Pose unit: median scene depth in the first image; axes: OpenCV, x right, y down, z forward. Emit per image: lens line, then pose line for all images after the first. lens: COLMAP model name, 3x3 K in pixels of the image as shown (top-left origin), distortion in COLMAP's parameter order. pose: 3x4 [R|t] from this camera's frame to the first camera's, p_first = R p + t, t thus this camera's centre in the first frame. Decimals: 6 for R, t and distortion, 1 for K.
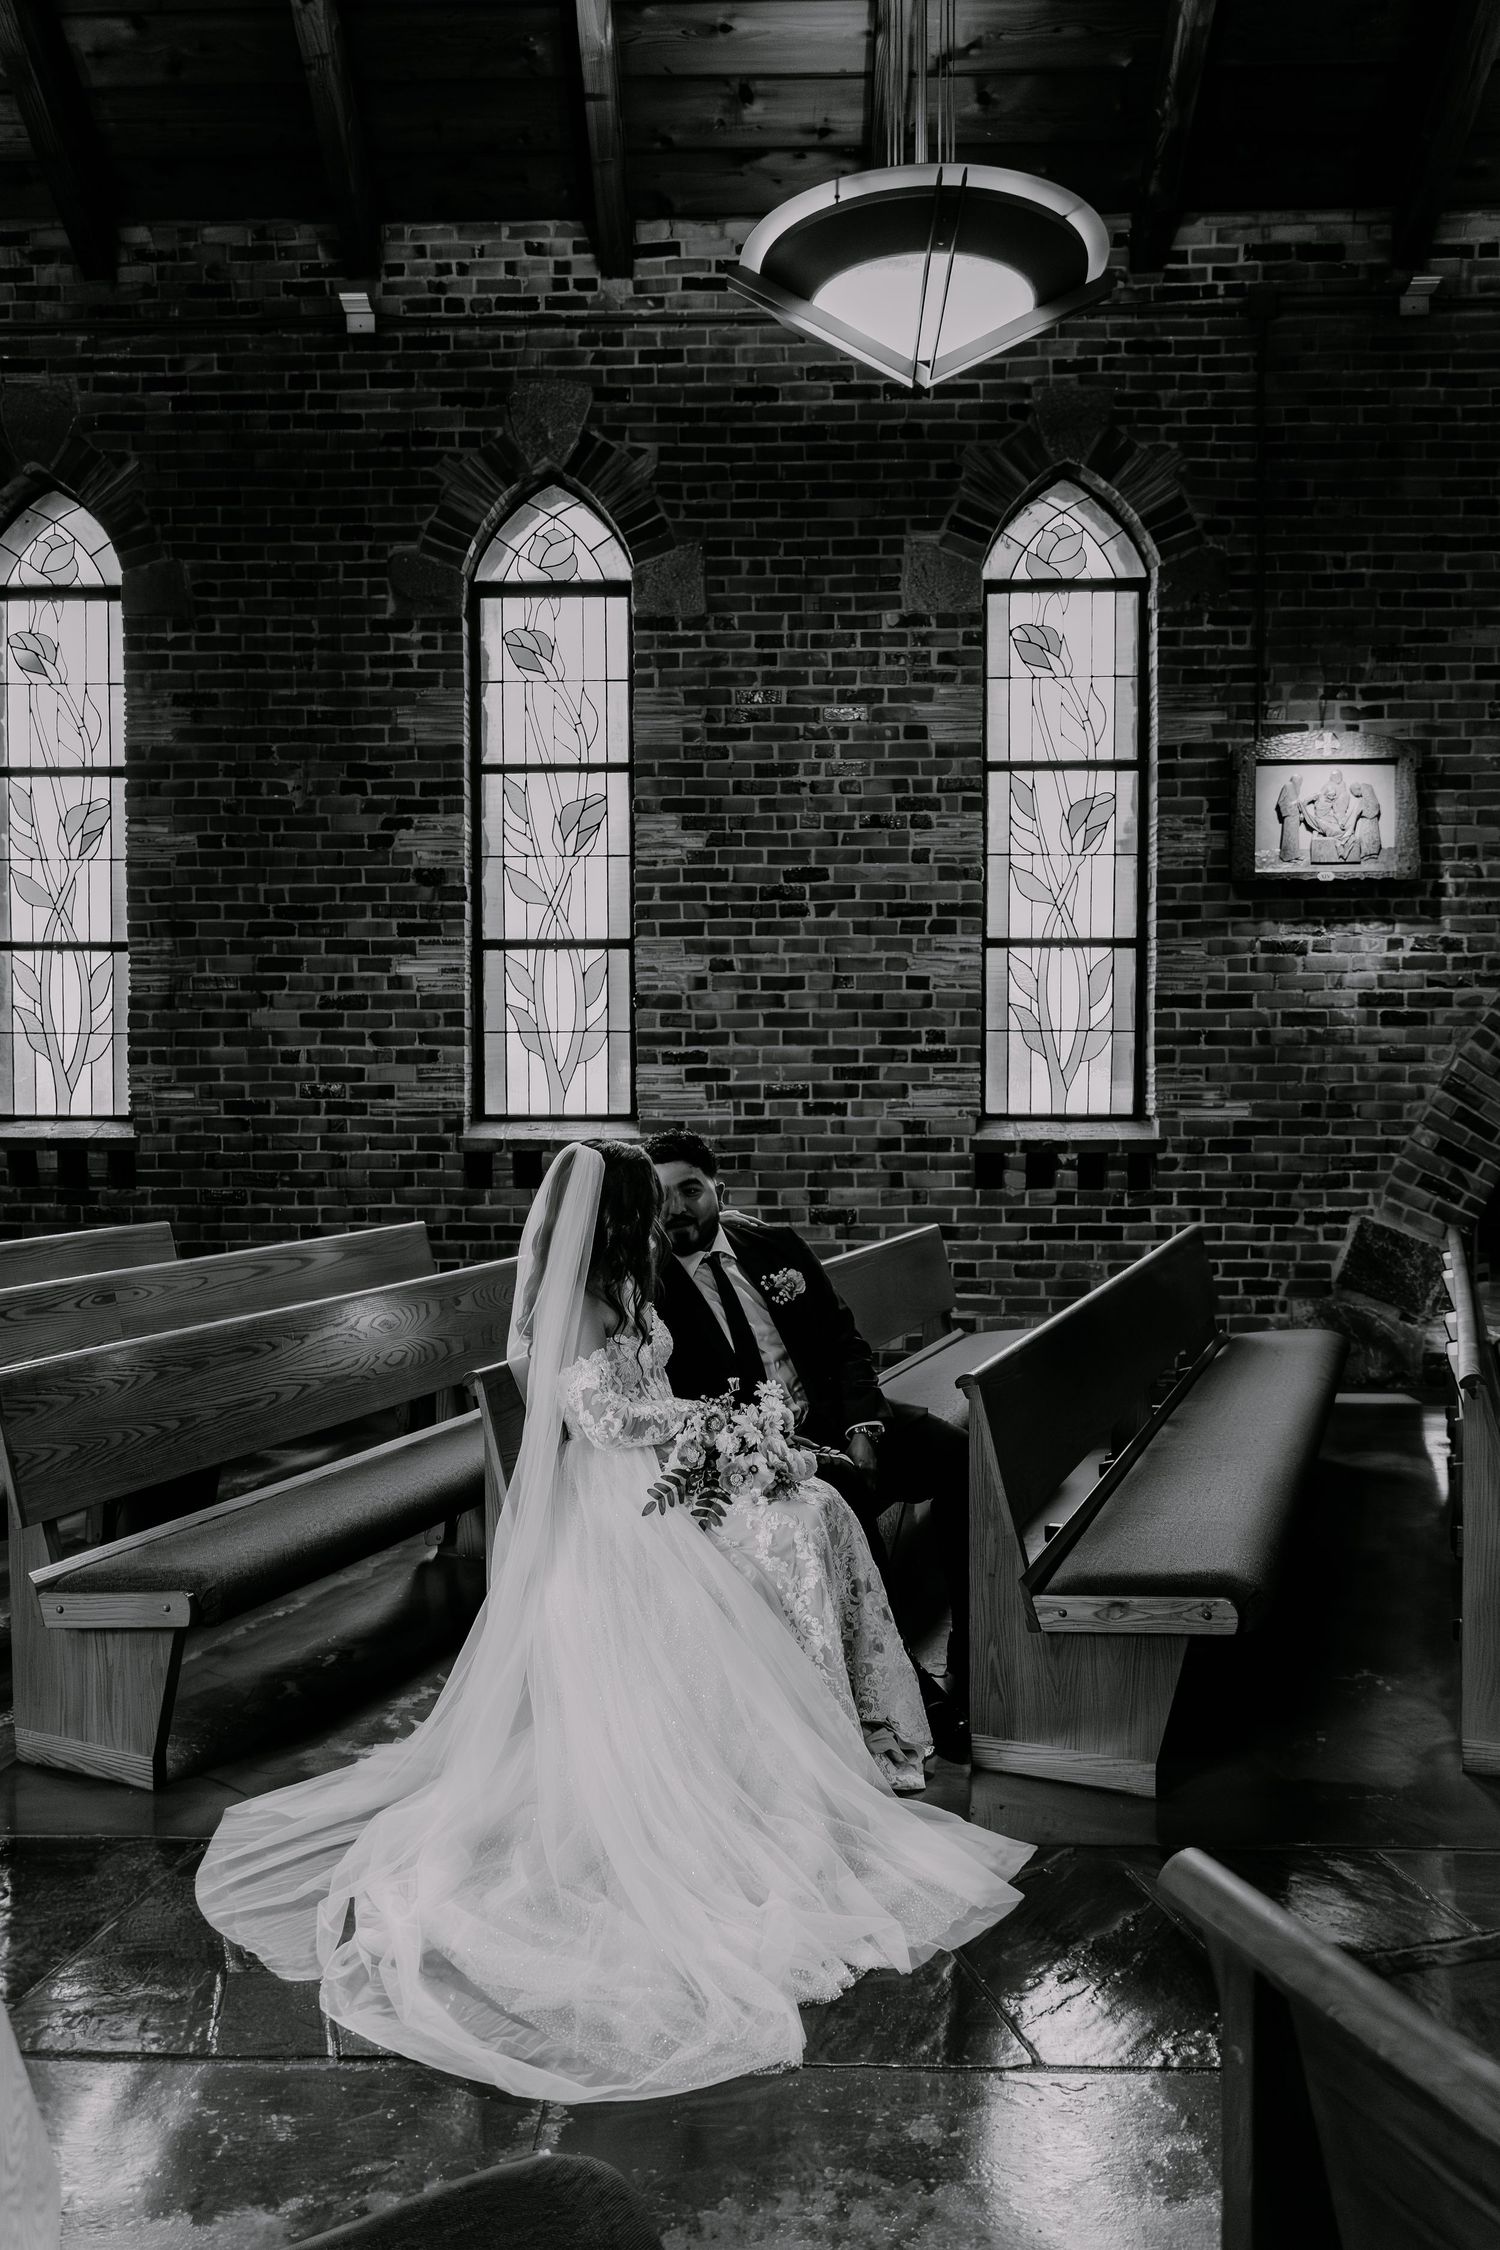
lens RADIAL K [[1598.5, 0, 749.2], [0, 1598.5, 1120.6], [0, 0, 1]] dist [-0.003759, 0.004507]
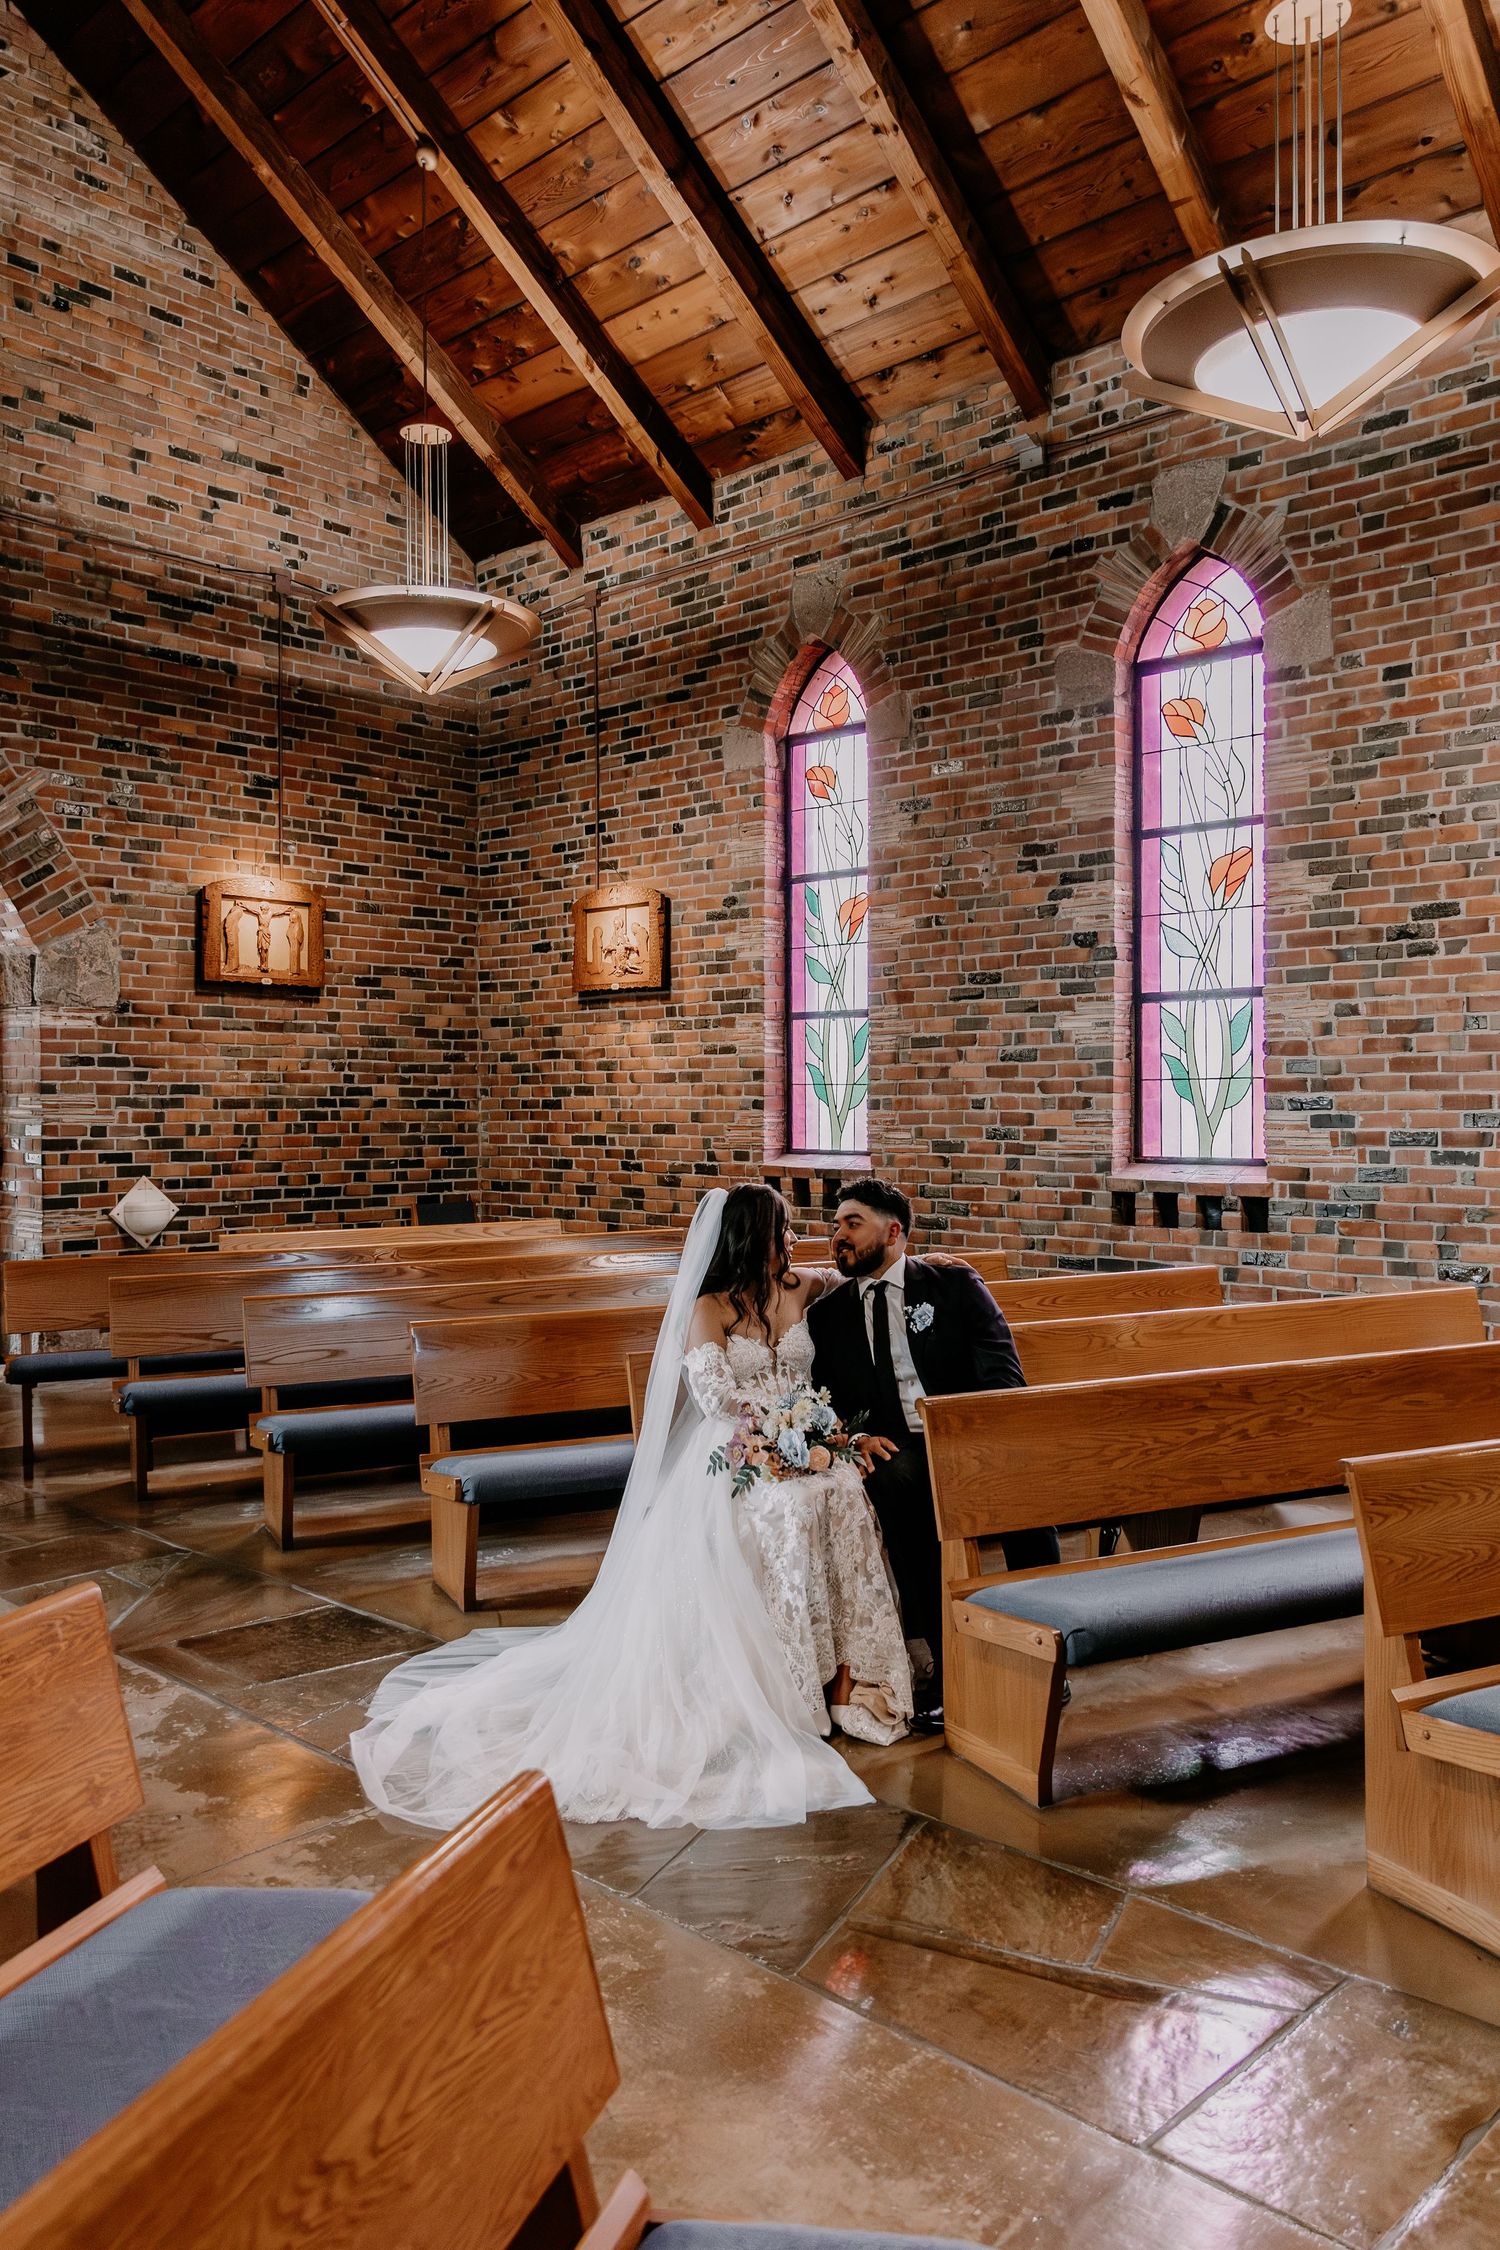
lens RADIAL K [[1598.5, 0, 745.1], [0, 1598.5, 1122.4], [0, 0, 1]] dist [-0.003759, 0.004507]
pose [[0.753228, 0.005959, -0.657733, 0.349309], [-0.018800, 0.999745, -0.012472, -0.008926], [0.657491, 0.021760, 0.753148, 0.020732]]
